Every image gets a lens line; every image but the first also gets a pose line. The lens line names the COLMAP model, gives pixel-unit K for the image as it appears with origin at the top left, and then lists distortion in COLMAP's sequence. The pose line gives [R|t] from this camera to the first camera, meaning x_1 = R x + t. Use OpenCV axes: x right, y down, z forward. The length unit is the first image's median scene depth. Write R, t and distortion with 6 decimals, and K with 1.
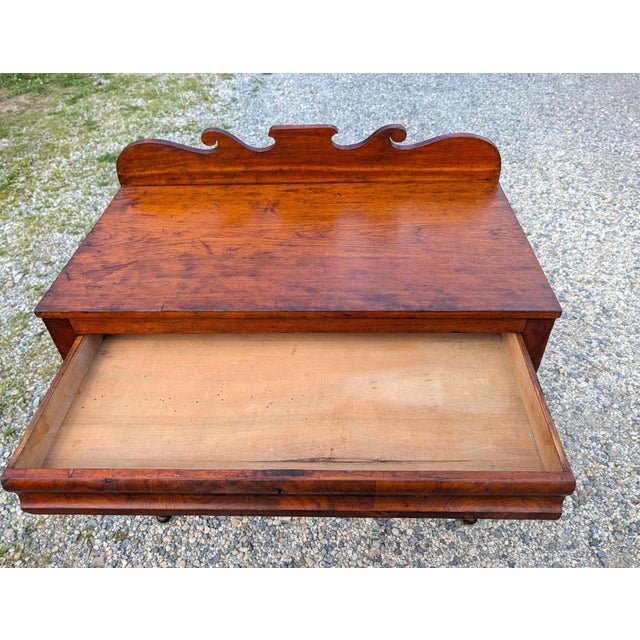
lens RADIAL K [[505.5, 0, 313.6], [0, 505.5, 319.7], [0, 0, 1]] dist [-0.011206, 0.017664]
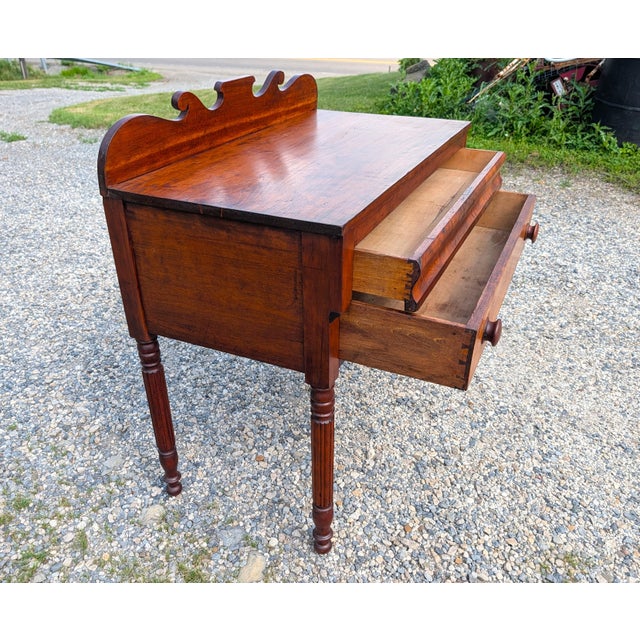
lens RADIAL K [[572.2, 0, 302.1], [0, 572.2, 336.0], [0, 0, 1]] dist [0.027519, -0.021378]
pose [[0.406670, -0.438708, 0.801346, -0.968901], [0.599792, 0.789847, 0.128028, -0.020821], [-0.689107, 0.428576, 0.584341, 0.355239]]
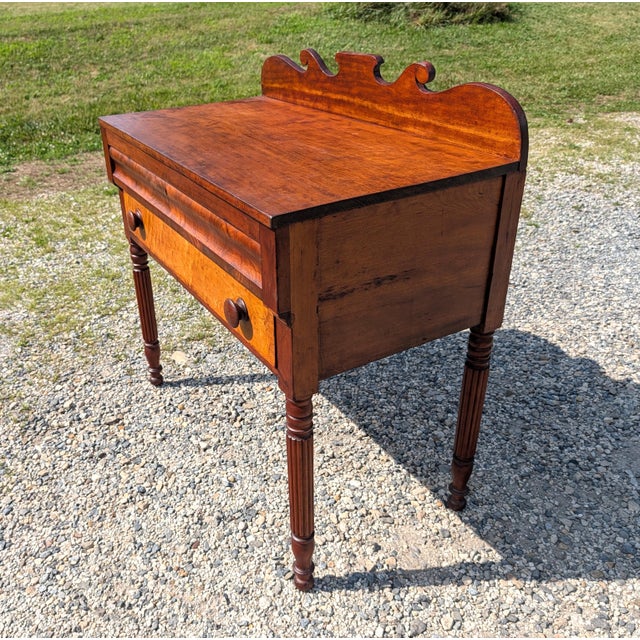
lens RADIAL K [[607.1, 0, 261.7], [0, 607.1, 319.9], [0, 0, 1]] dist [0.017895, 0.000000]
pose [[0.510236, 0.430336, -0.744627, 0.802903], [-0.550913, 0.828398, 0.101250, 0.018553], [0.660419, 0.358563, 0.659757, 0.243435]]
